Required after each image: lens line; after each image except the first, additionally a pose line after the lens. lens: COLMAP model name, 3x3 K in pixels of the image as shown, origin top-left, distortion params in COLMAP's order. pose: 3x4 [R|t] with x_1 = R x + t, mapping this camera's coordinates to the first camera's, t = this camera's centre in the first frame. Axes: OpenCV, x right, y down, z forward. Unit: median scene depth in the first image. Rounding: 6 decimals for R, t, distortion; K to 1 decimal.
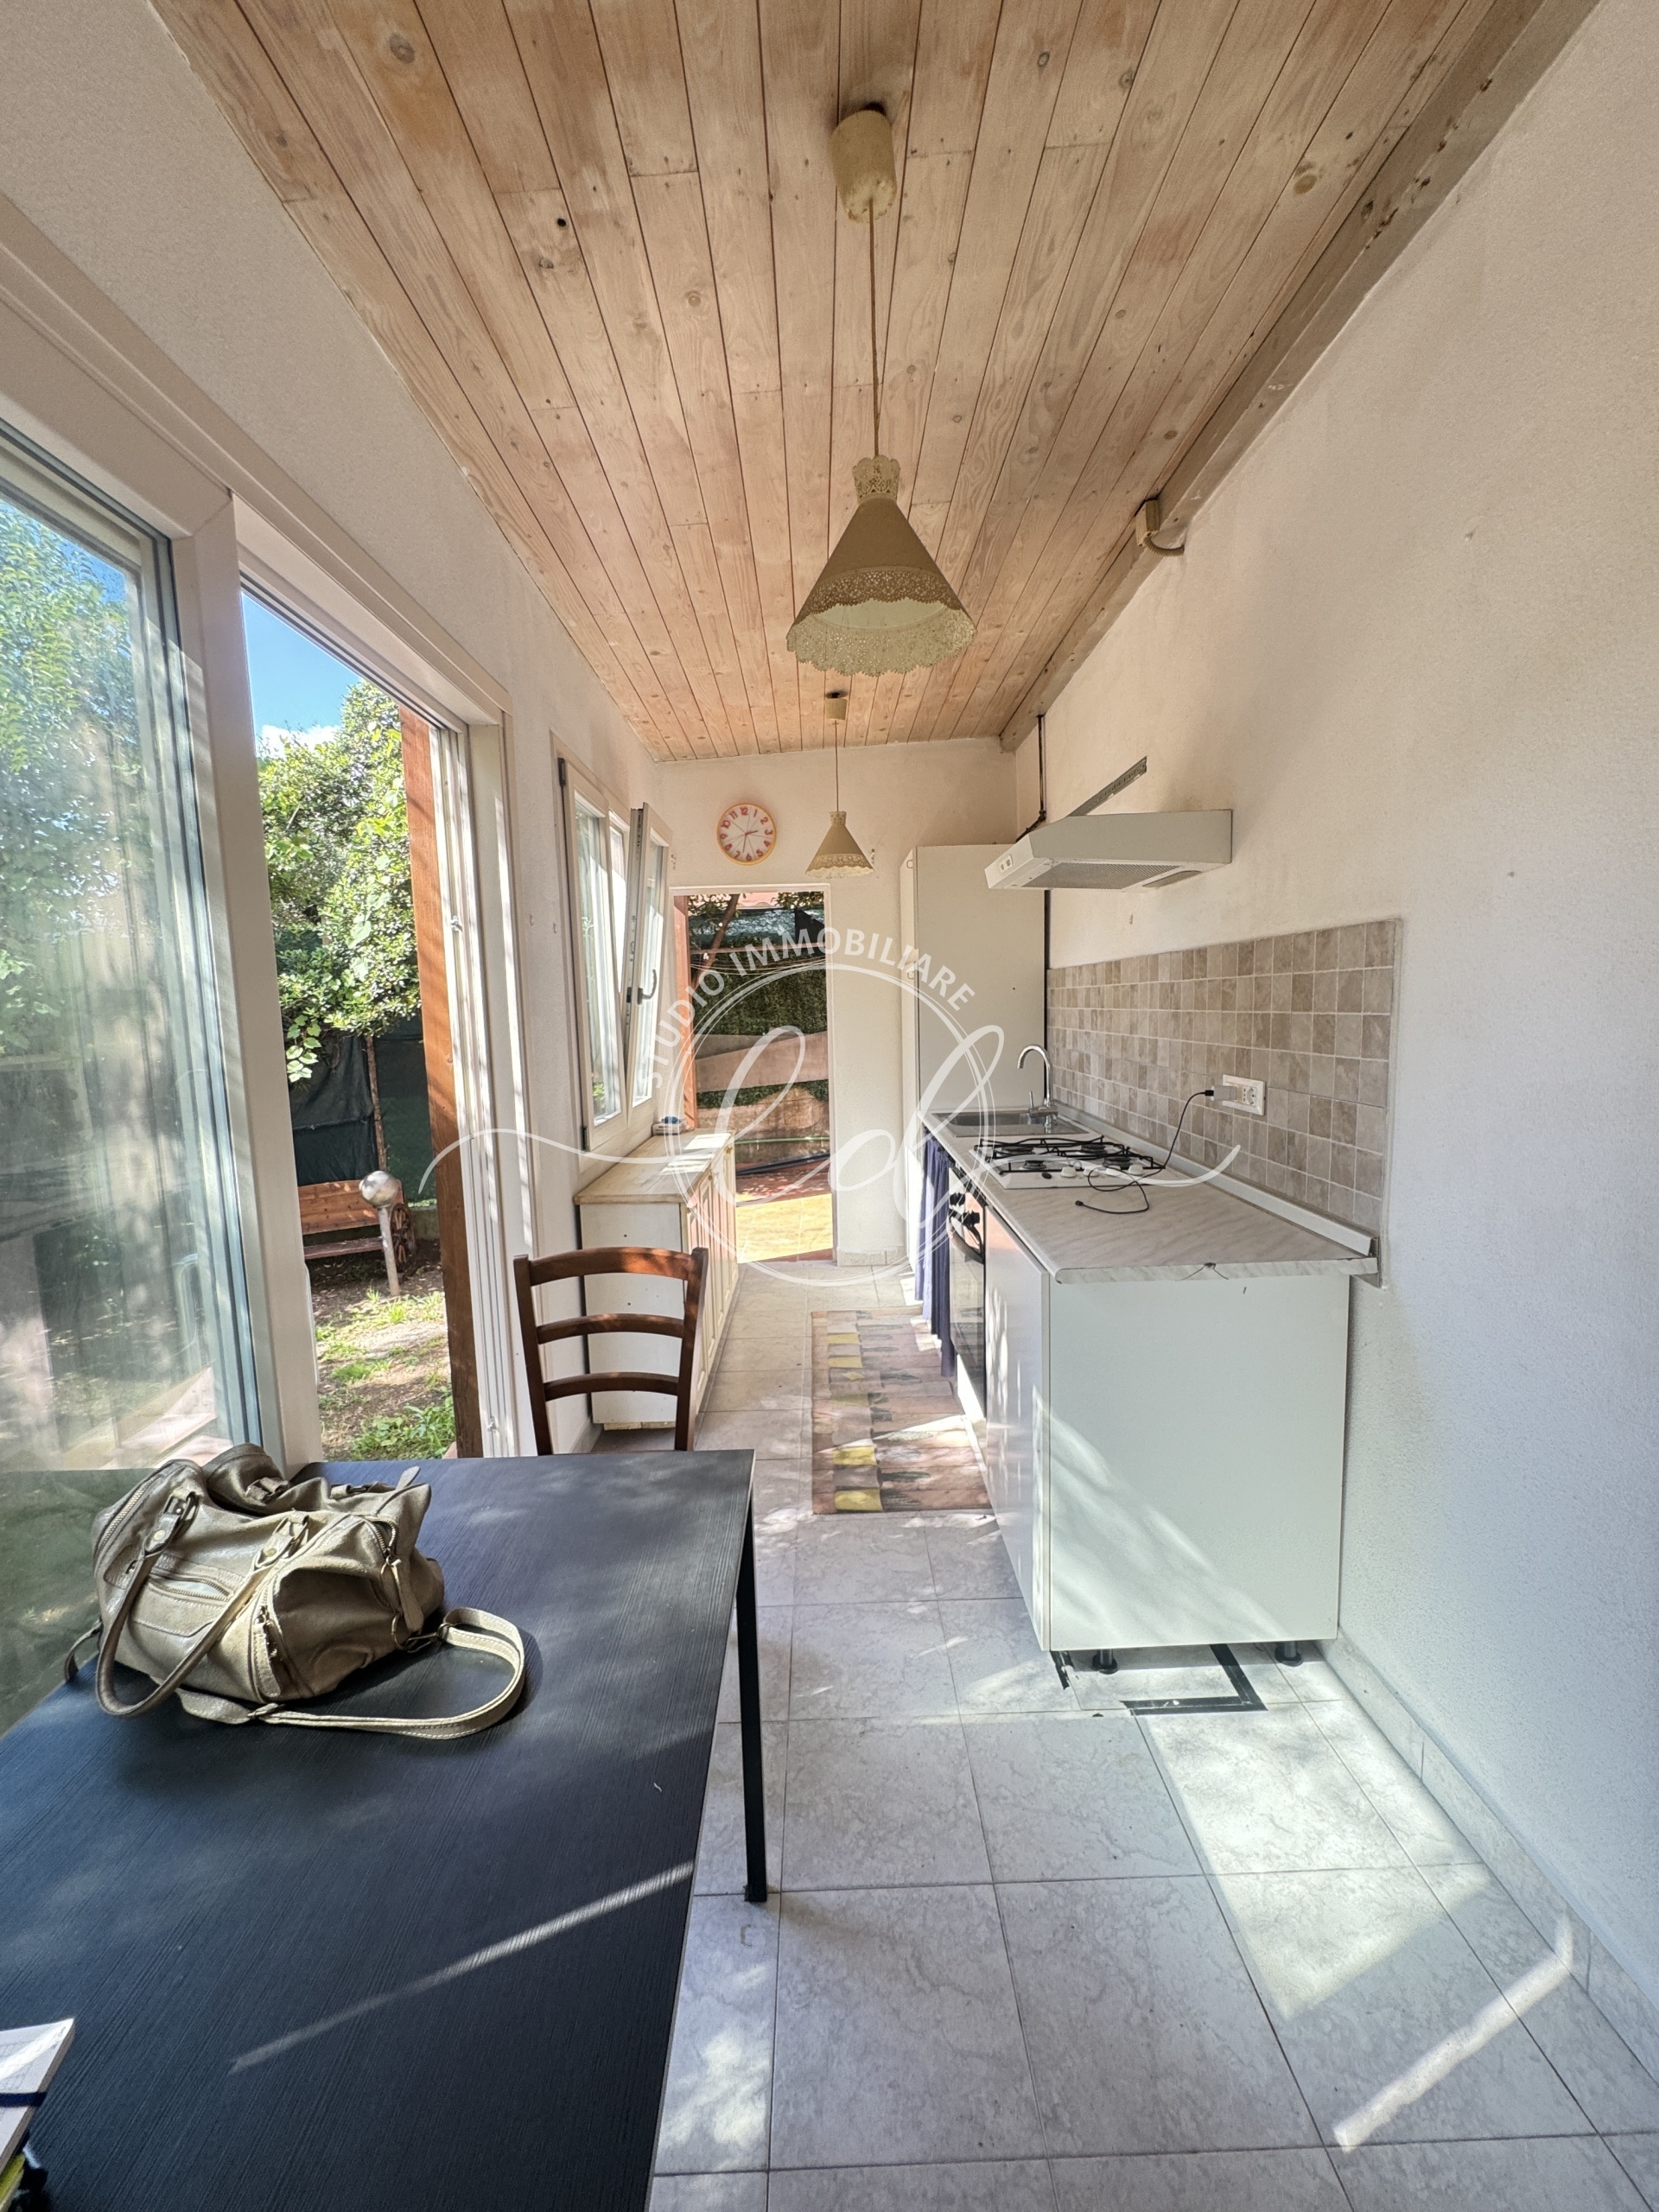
lens RADIAL K [[887.5, 0, 824.7], [0, 887.5, 1107.6], [0, 0, 1]] dist [-0.004047, 0.000708]
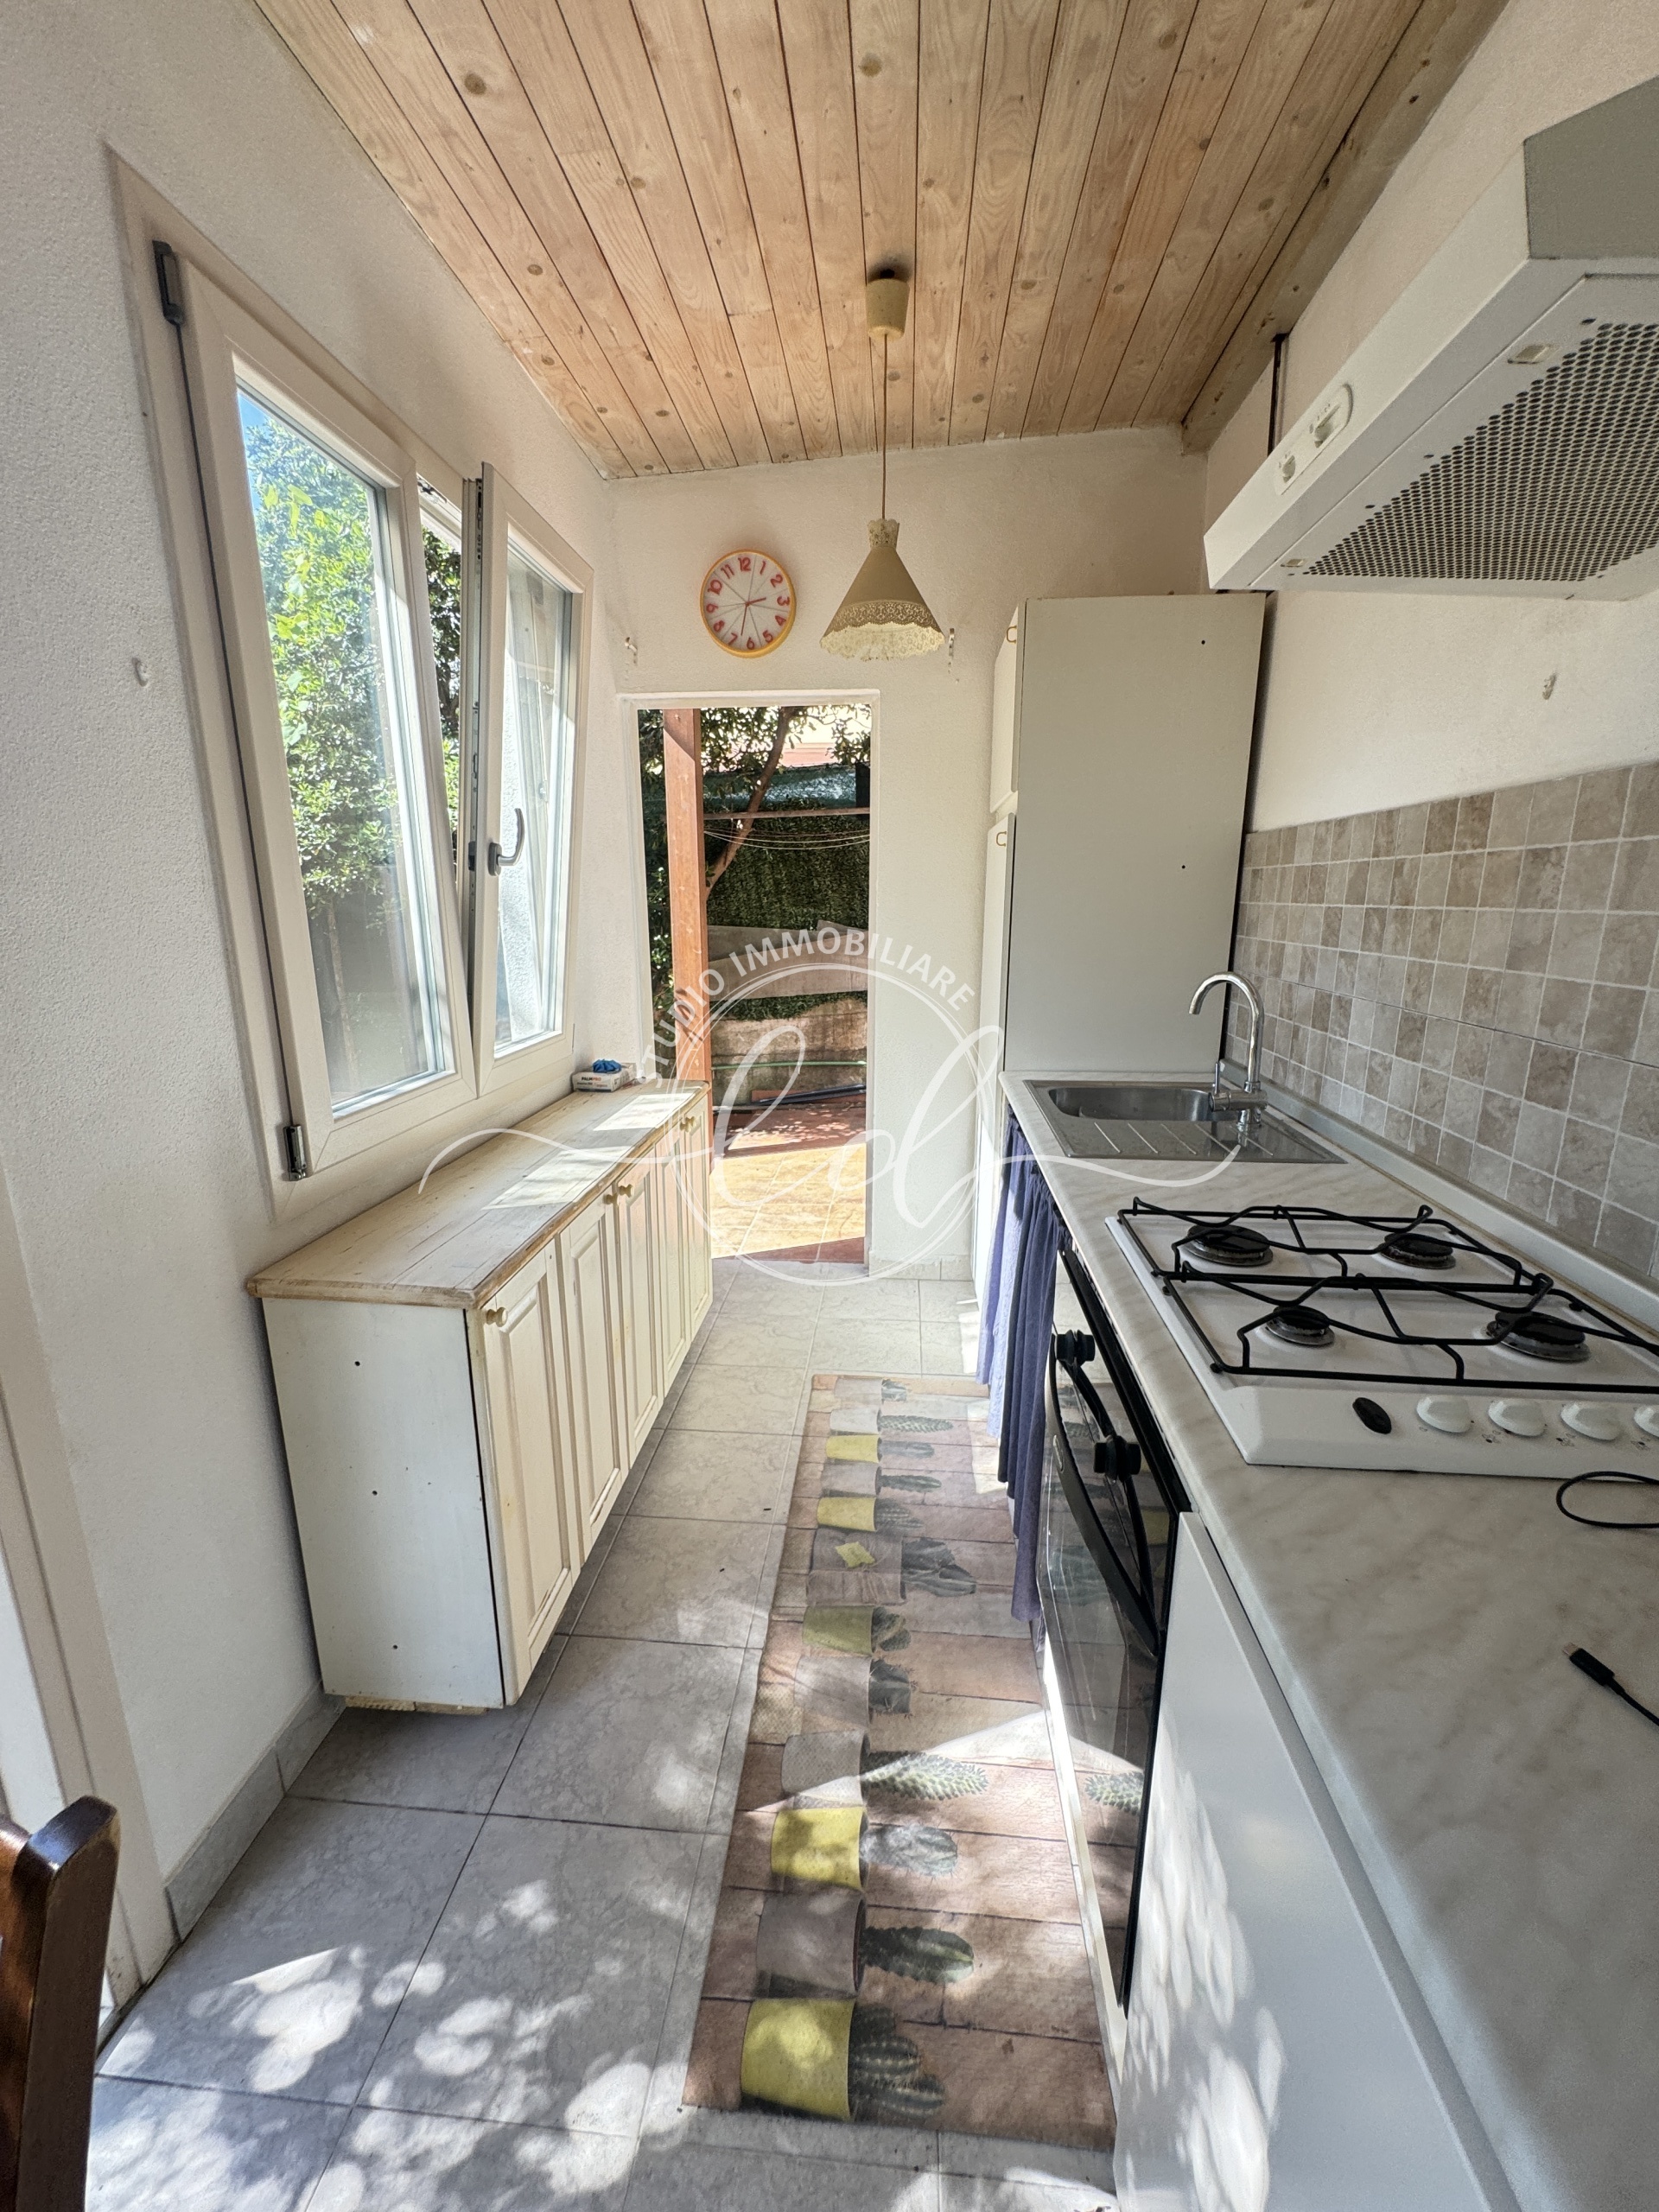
lens RADIAL K [[887.5, 0, 829.8], [0, 887.5, 1105.2], [0, 0, 1]] dist [-0.004047, 0.000708]
pose [[0.995275, 0.047884, -0.084469, 0.065659], [-0.037701, 0.992265, 0.118278, -0.062910], [0.089480, -0.114534, 0.989381, 0.612143]]
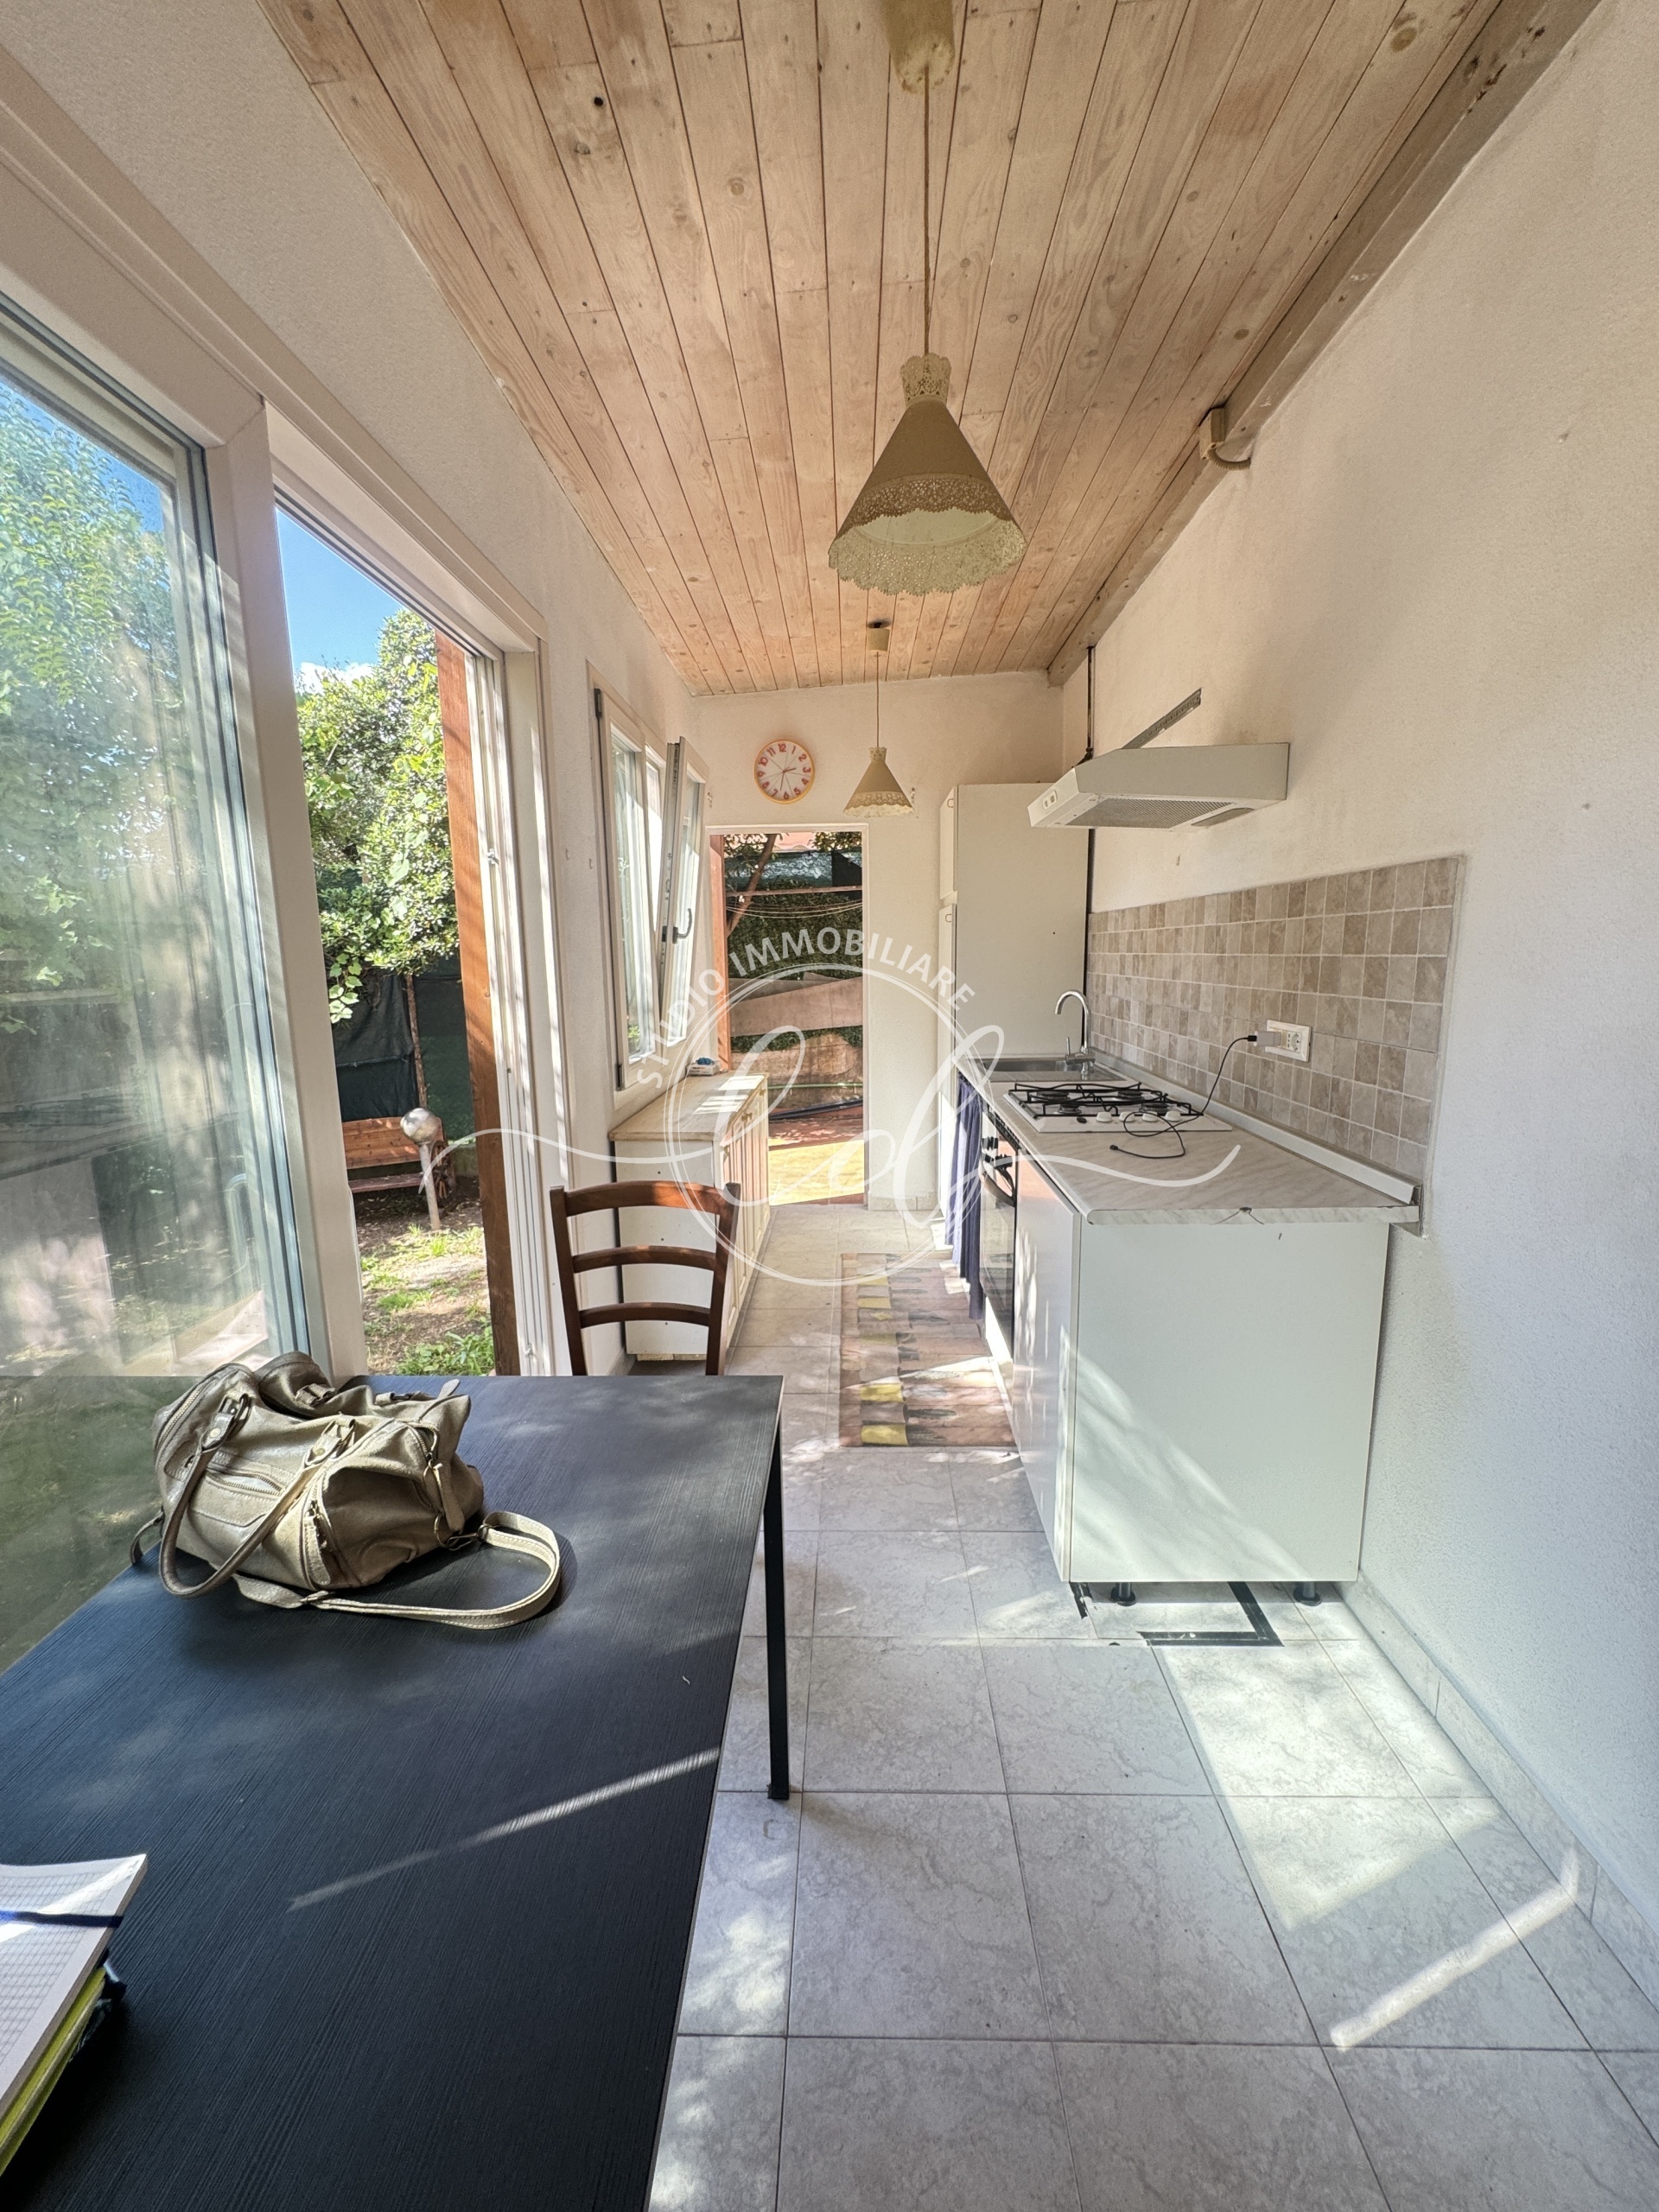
lens RADIAL K [[887.5, 0, 825.3], [0, 887.5, 1107.5], [0, 0, 1]] dist [-0.004047, 0.000708]
pose [[0.999163, 0.018948, -0.036245, -0.000014], [-0.016835, 0.998190, 0.057742, 0.009322], [0.037274, -0.057083, 0.997673, 0.001424]]
